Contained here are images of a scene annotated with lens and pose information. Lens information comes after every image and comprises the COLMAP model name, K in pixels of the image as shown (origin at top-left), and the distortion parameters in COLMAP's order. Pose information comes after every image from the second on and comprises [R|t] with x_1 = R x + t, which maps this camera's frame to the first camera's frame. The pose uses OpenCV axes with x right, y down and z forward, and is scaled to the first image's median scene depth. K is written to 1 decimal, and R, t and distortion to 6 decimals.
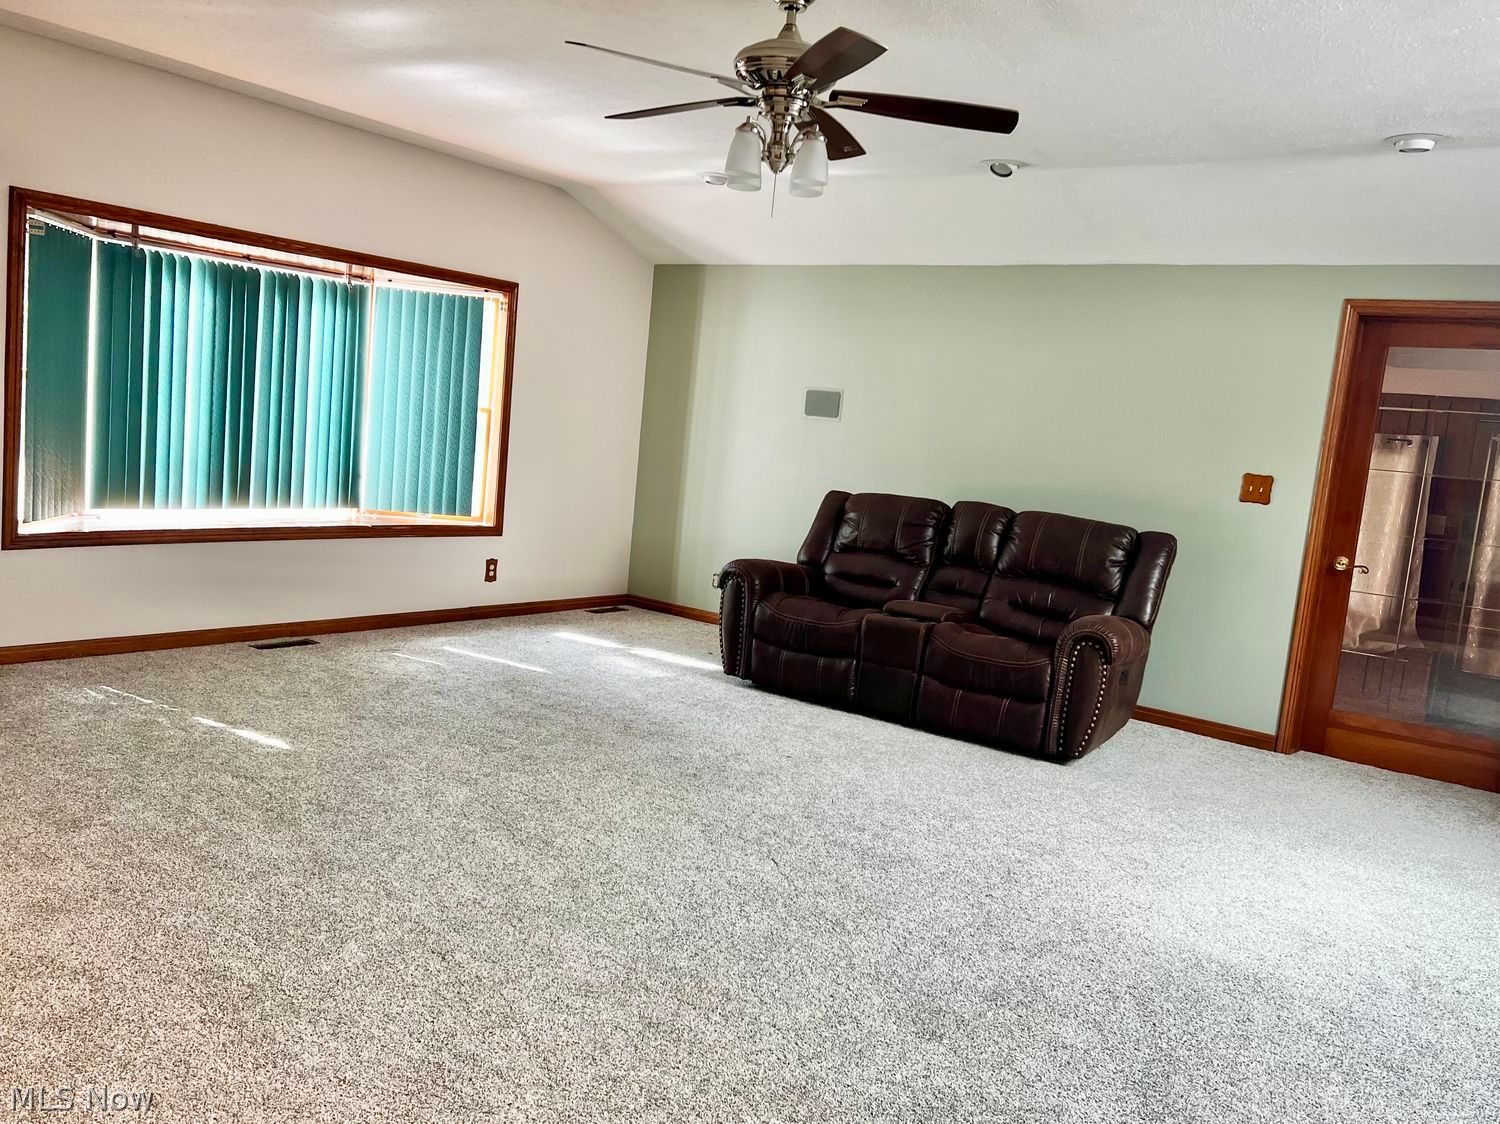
lens RADIAL K [[1222.2, 0, 746.3], [0, 1222.2, 565.4], [0, 0, 1]] dist [0.043388, -0.051340]
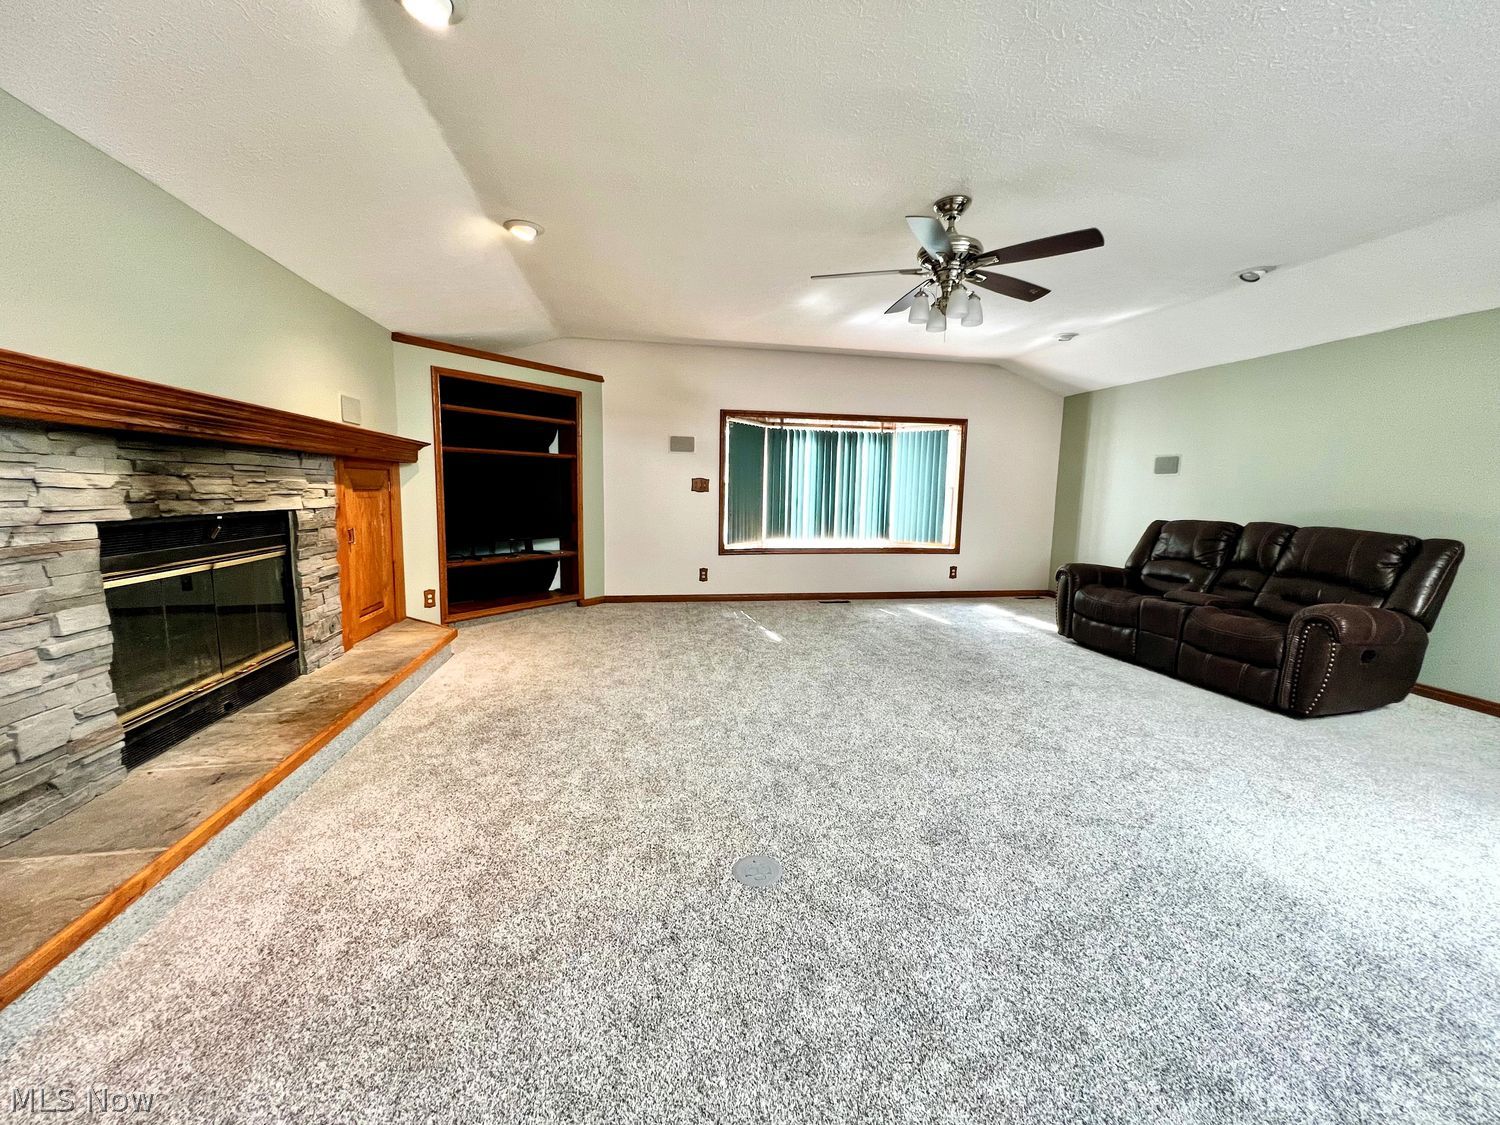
lens RADIAL K [[599.9, 0, 748.6], [0, 599.9, 557.4], [0, 0, 1]] dist [-0.001647, -0.000678]
pose [[0.736228, -0.002375, -0.676730, 0.225364], [-0.030439, 0.998866, -0.036621, 0.029950], [0.676049, 0.047560, 0.735320, 0.131906]]
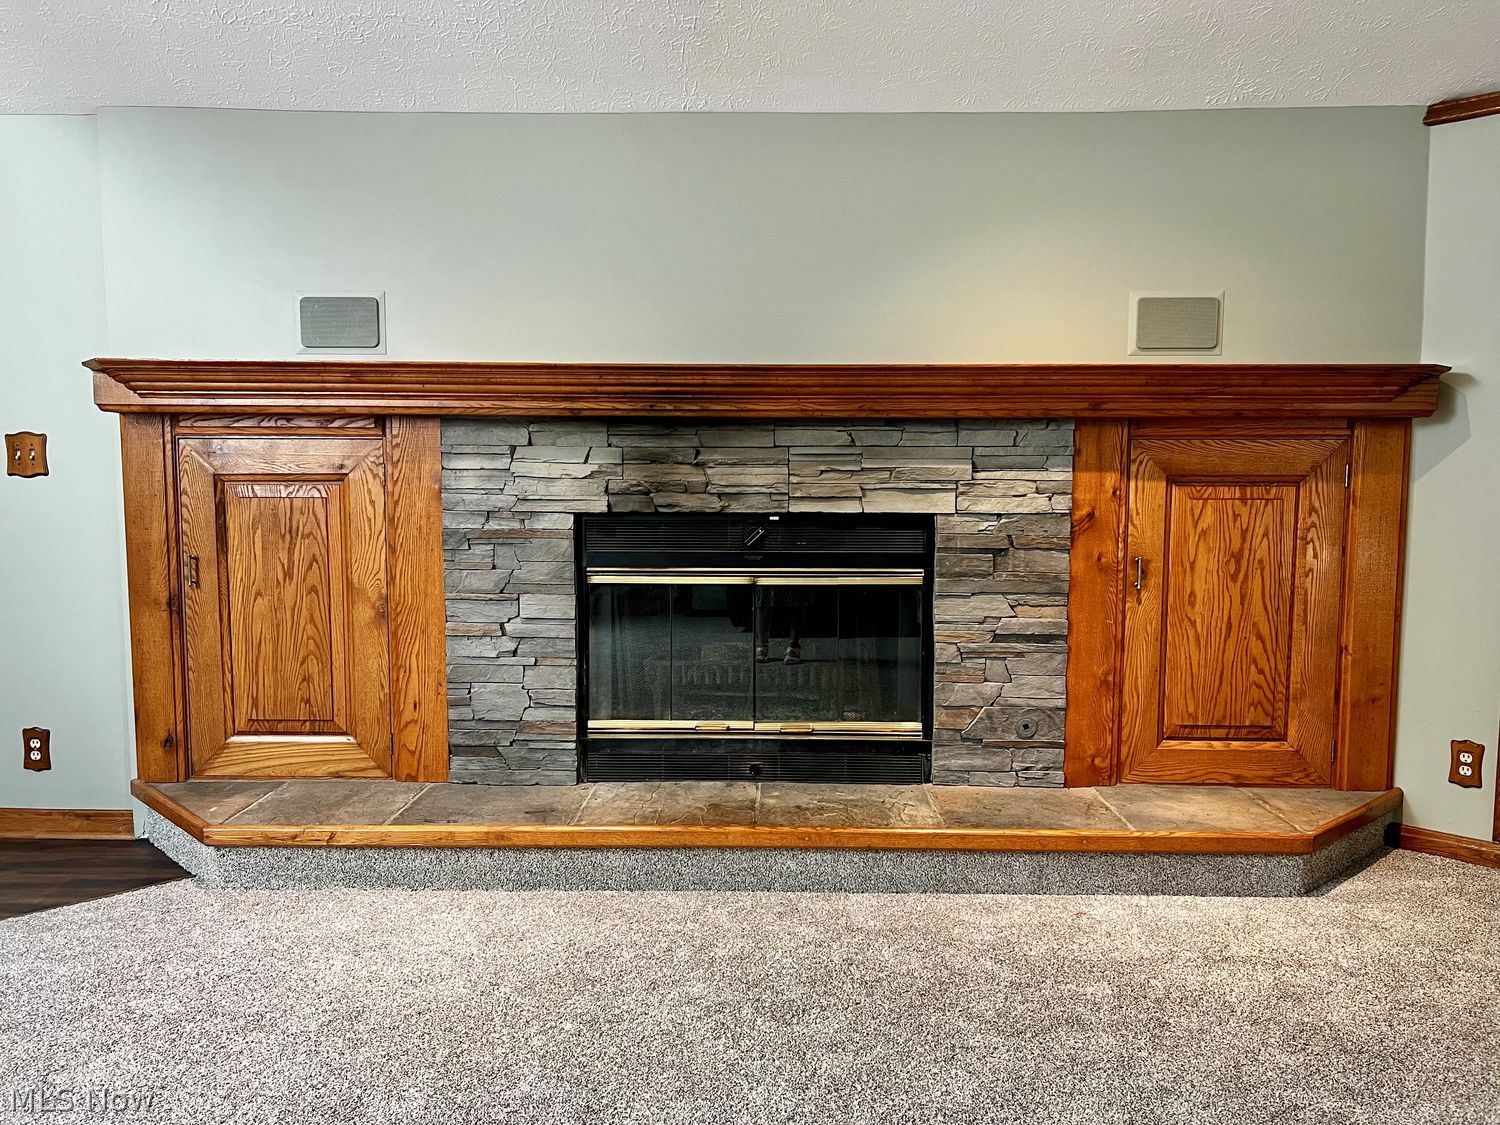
lens RADIAL K [[1135.2, 0, 753.4], [0, 1135.2, 568.3], [0, 0, 1]] dist [0.043478, -0.032542]
pose [[-0.803703, -0.038716, -0.593770, 0.028477], [-0.145138, 0.980496, 0.132521, -0.053415], [0.577058, 0.192686, -0.793647, 0.658893]]
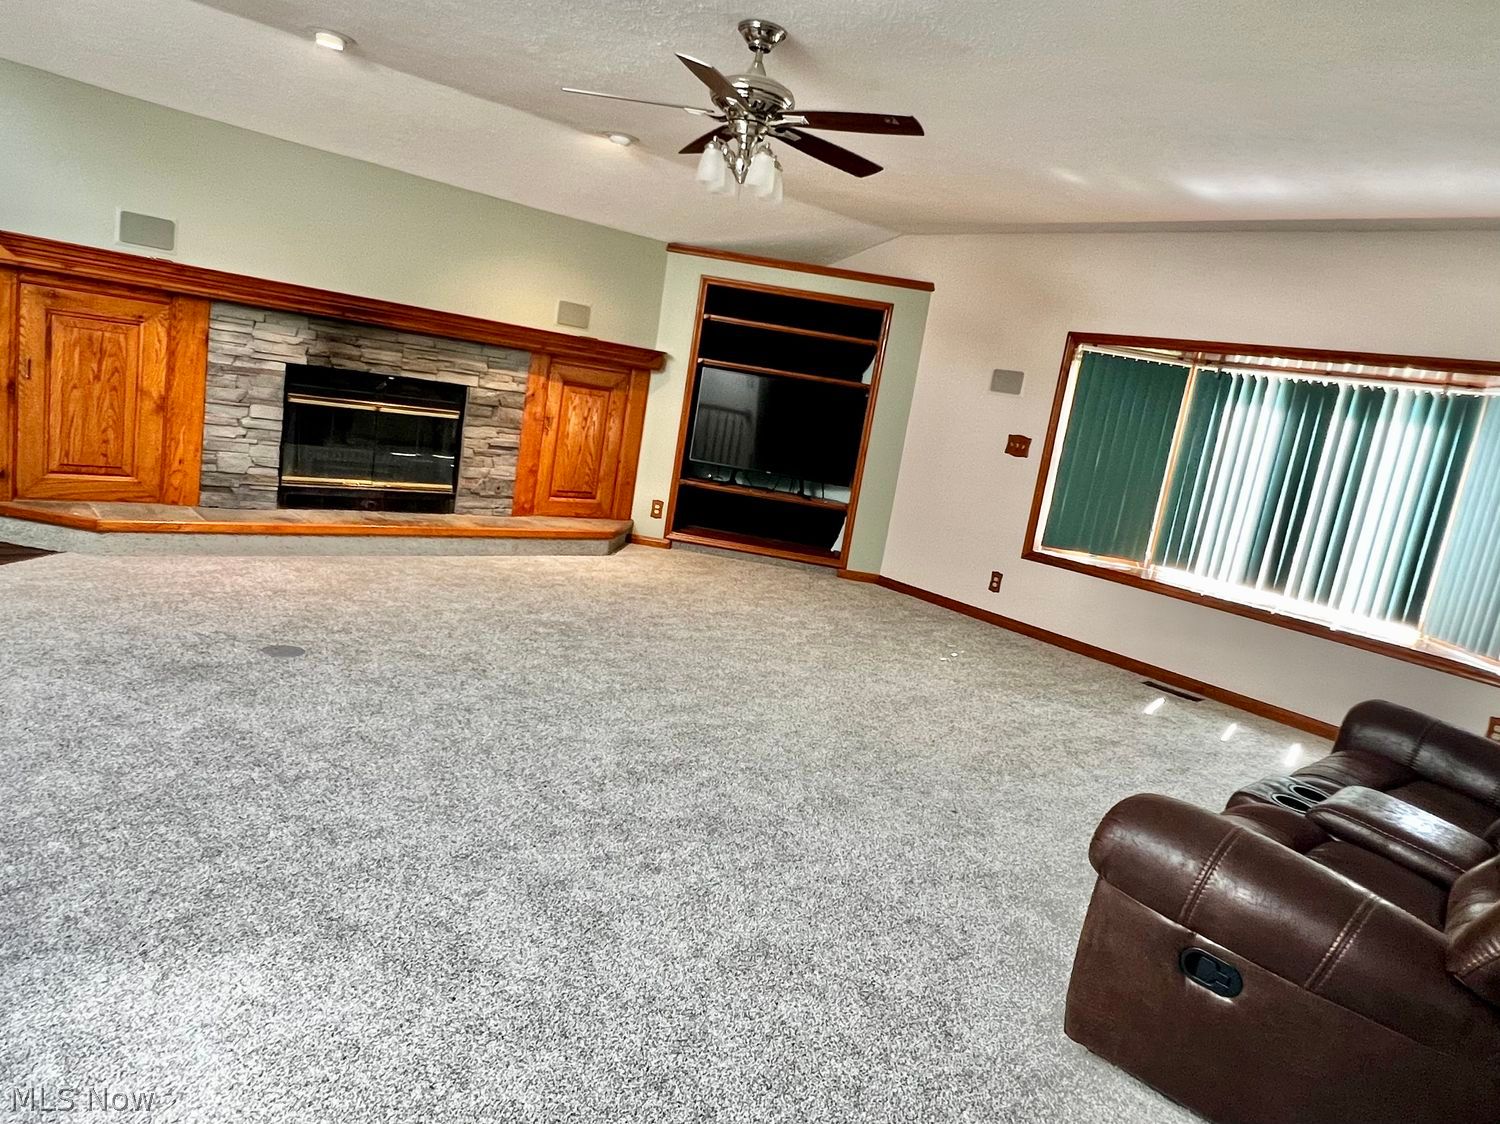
lens RADIAL K [[971.2, 0, 745.4], [0, 971.2, 563.3], [0, 0, 1]] dist [0.004829, -0.007706]
pose [[-0.187442, 0.057677, -0.980581, 0.599527], [-0.288036, 0.951164, 0.111006, -0.037294], [0.939096, 0.303250, -0.161675, 0.755544]]
